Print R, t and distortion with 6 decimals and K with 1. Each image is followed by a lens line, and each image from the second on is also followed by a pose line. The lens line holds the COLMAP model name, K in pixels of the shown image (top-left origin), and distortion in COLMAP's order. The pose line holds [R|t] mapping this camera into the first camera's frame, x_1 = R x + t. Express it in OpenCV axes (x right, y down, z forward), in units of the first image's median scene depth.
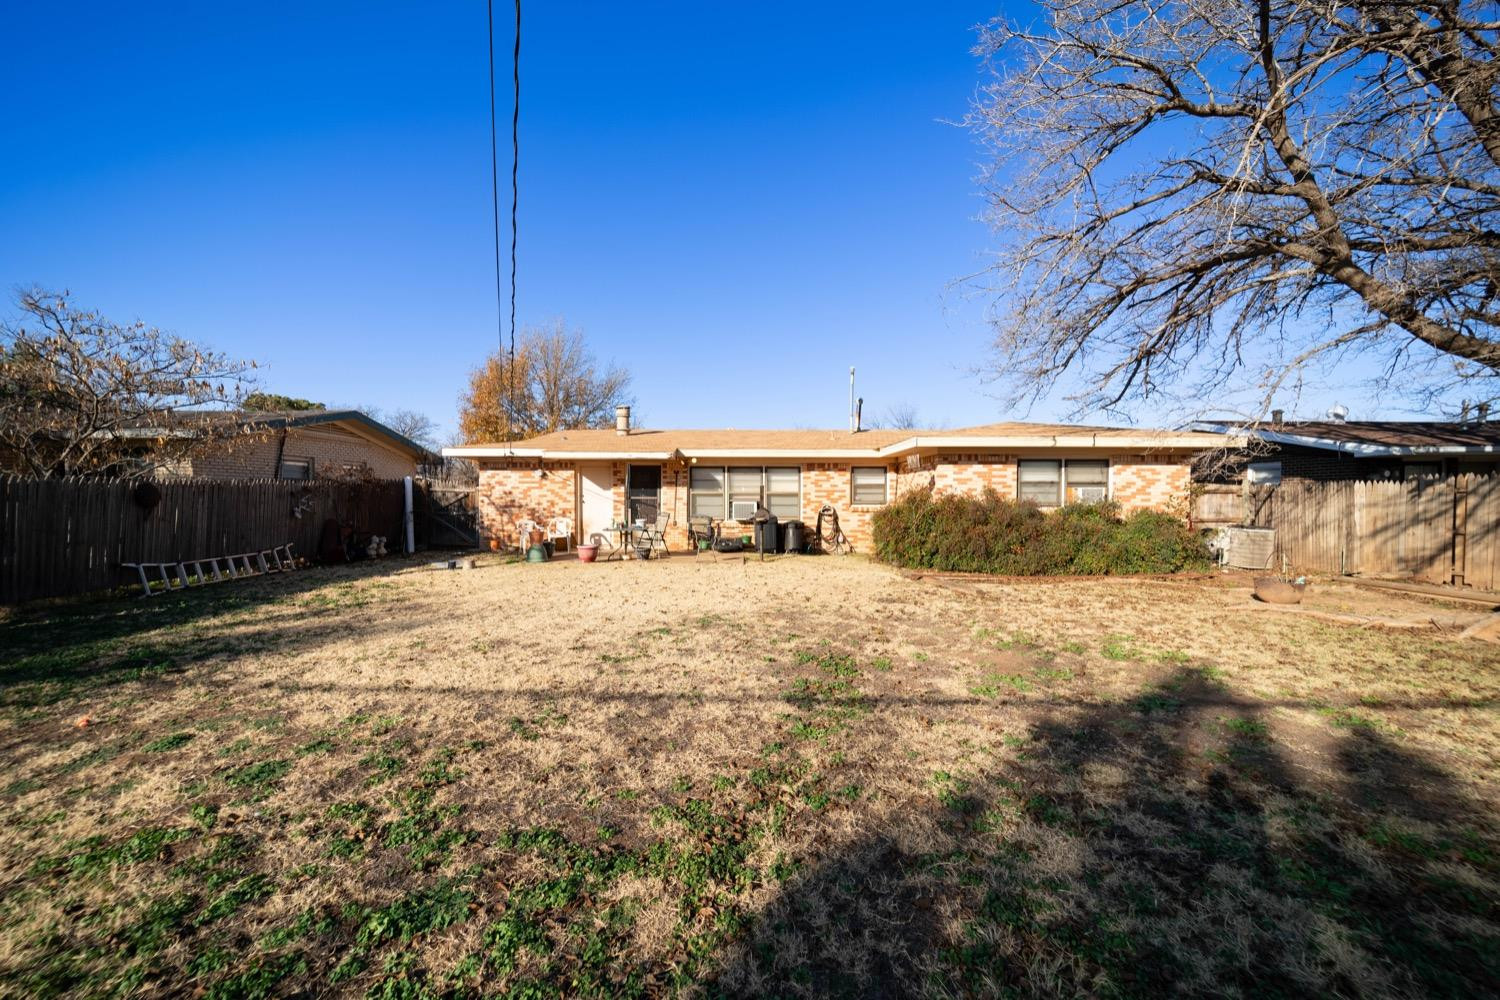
lens RADIAL K [[594.3, 0, 741.8], [0, 594.3, 507.8], [0, 0, 1]] dist [0.000141, -0.001250]
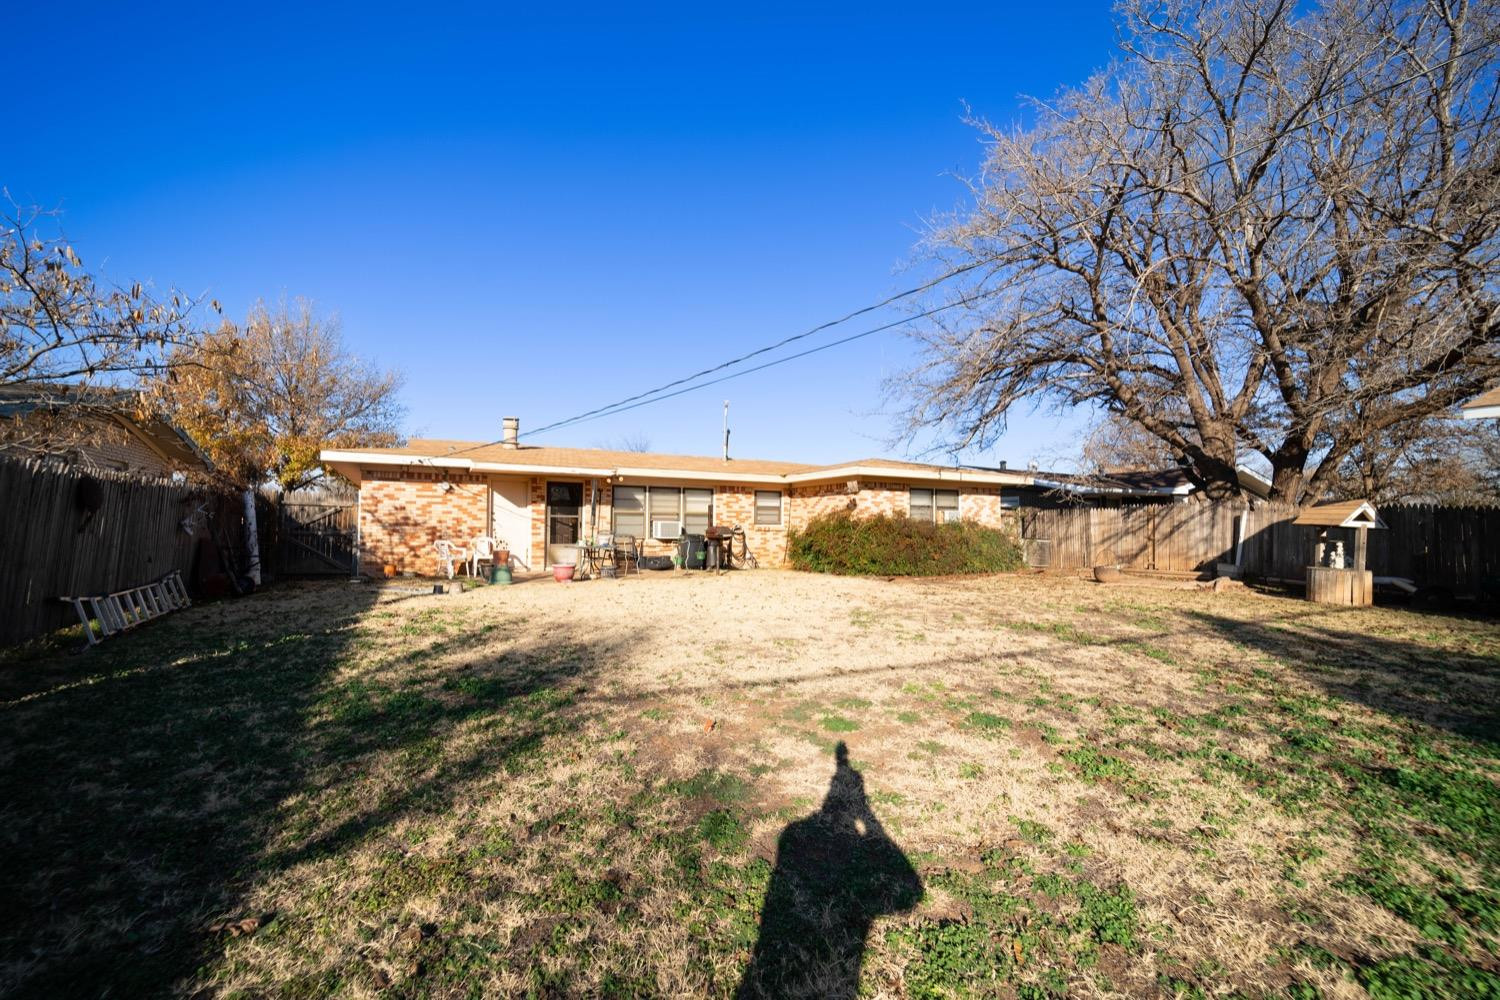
lens RADIAL K [[587.0, 0, 749.8], [0, 587.0, 508.4], [0, 0, 1]] dist [-0.000648, -0.000106]
pose [[0.882369, 0.017351, 0.470238, -0.347975], [0.005216, 0.998898, -0.046645, 0.016149], [-0.470529, 0.043611, 0.881306, 0.038156]]
